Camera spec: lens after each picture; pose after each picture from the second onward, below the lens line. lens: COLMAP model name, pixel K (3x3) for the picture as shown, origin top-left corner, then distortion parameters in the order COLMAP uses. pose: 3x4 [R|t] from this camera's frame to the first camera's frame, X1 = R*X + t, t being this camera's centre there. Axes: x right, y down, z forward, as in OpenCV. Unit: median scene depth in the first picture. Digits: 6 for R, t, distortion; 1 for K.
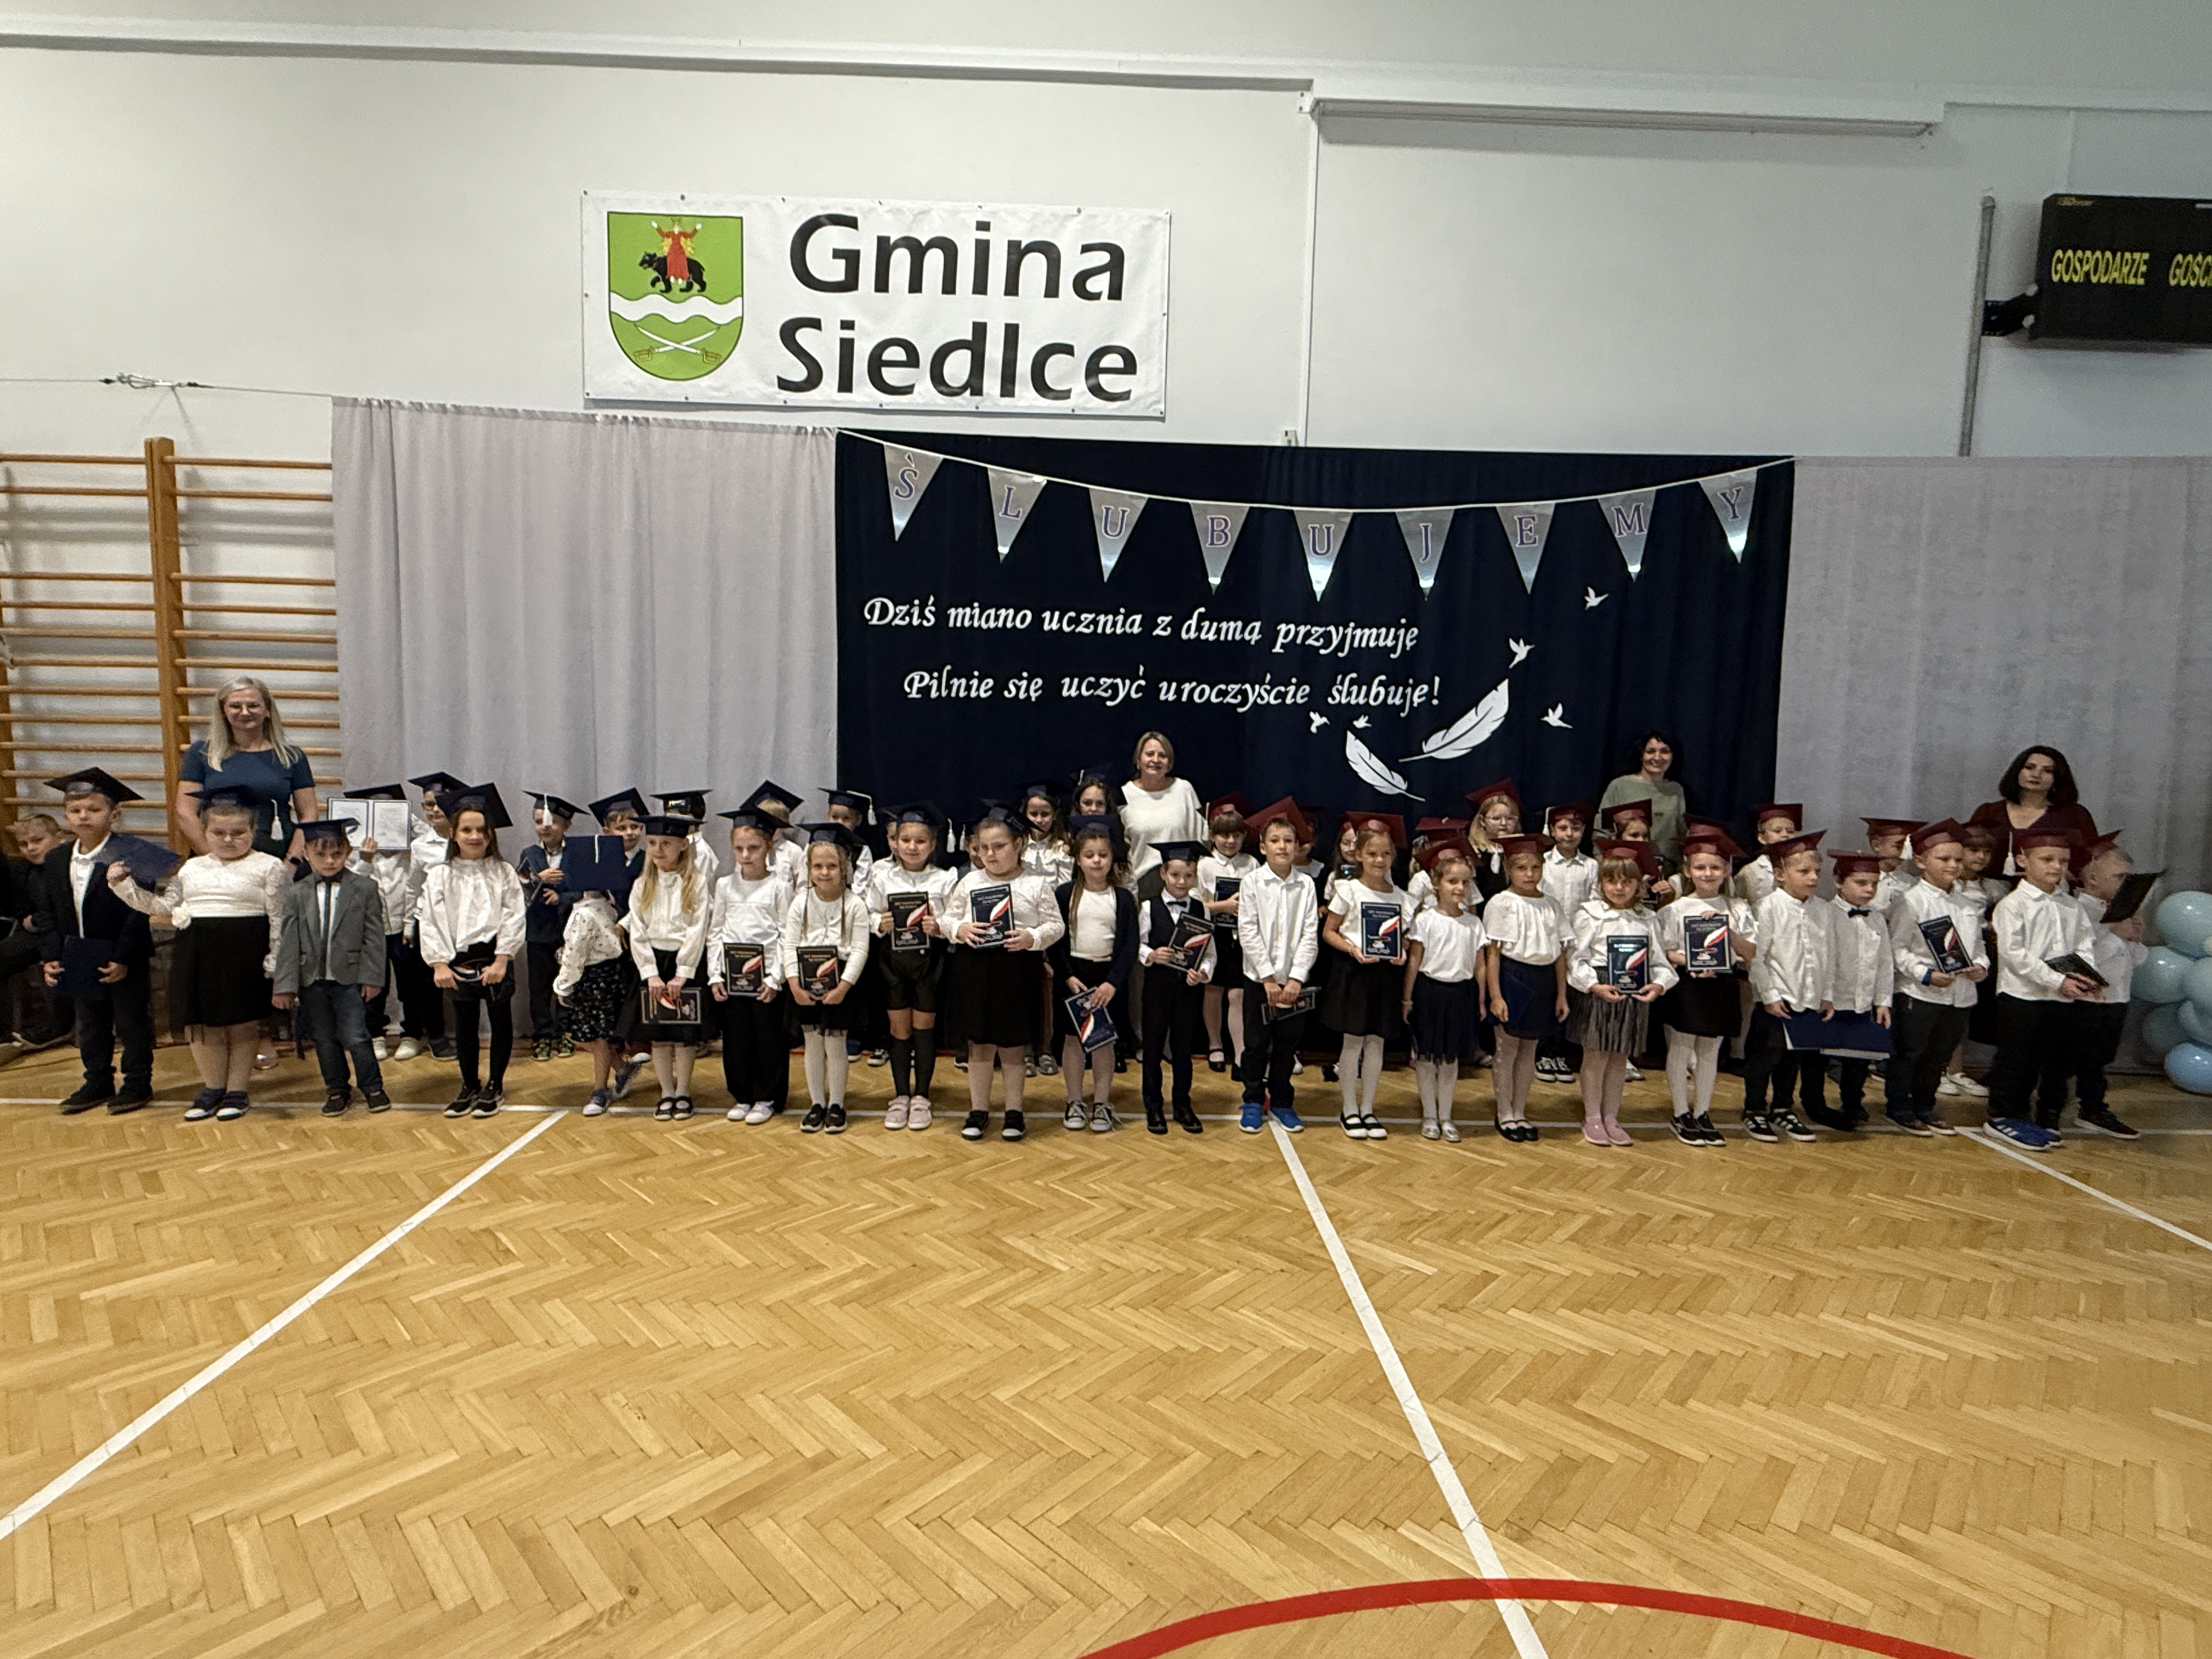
lens RADIAL K [[1072.7, 0, 1106.0], [0, 1072.7, 829.5], [0, 0, 1]] dist [-0.005560, 0.003995]
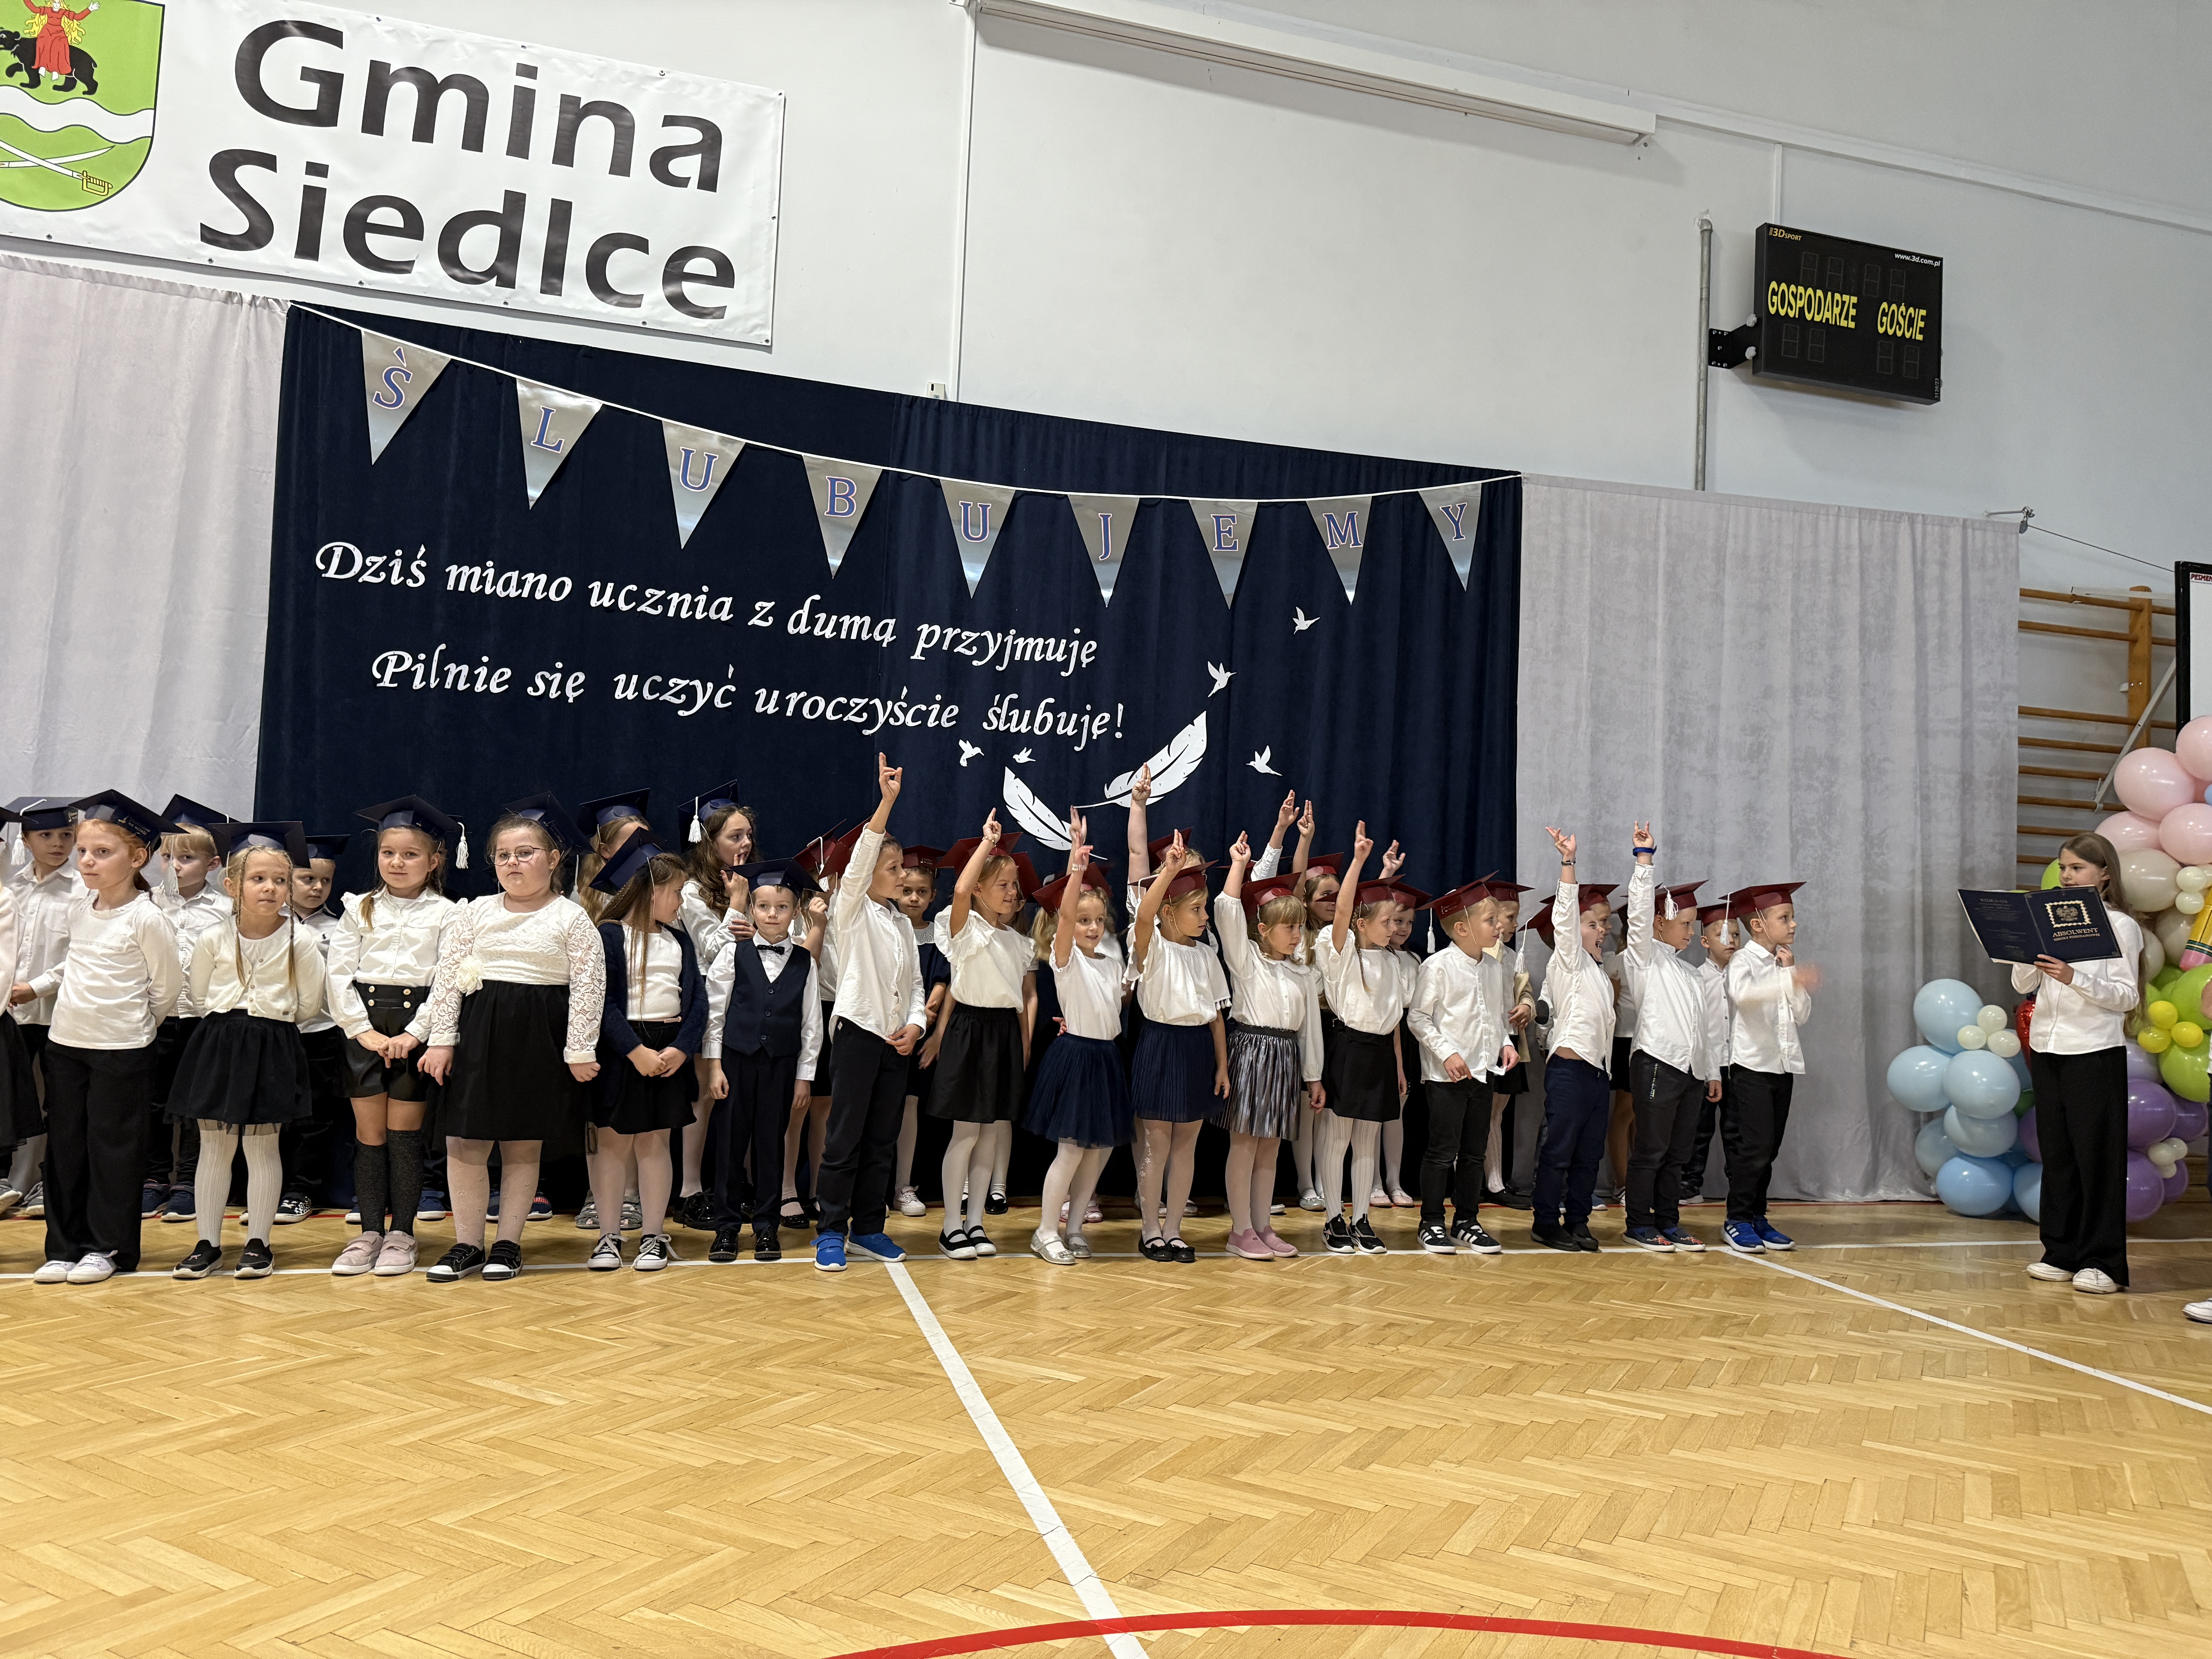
lens RADIAL K [[1533.7, 0, 1106.0], [0, 1533.7, 829.5], [0, 0, 1]] dist [0.033367, -0.031329]
pose [[0.967348, 0.034829, 0.251046, 0.022942], [0.000780, 0.990099, -0.140368, 0.107905], [-0.253450, 0.135981, 0.957743, -0.056264]]
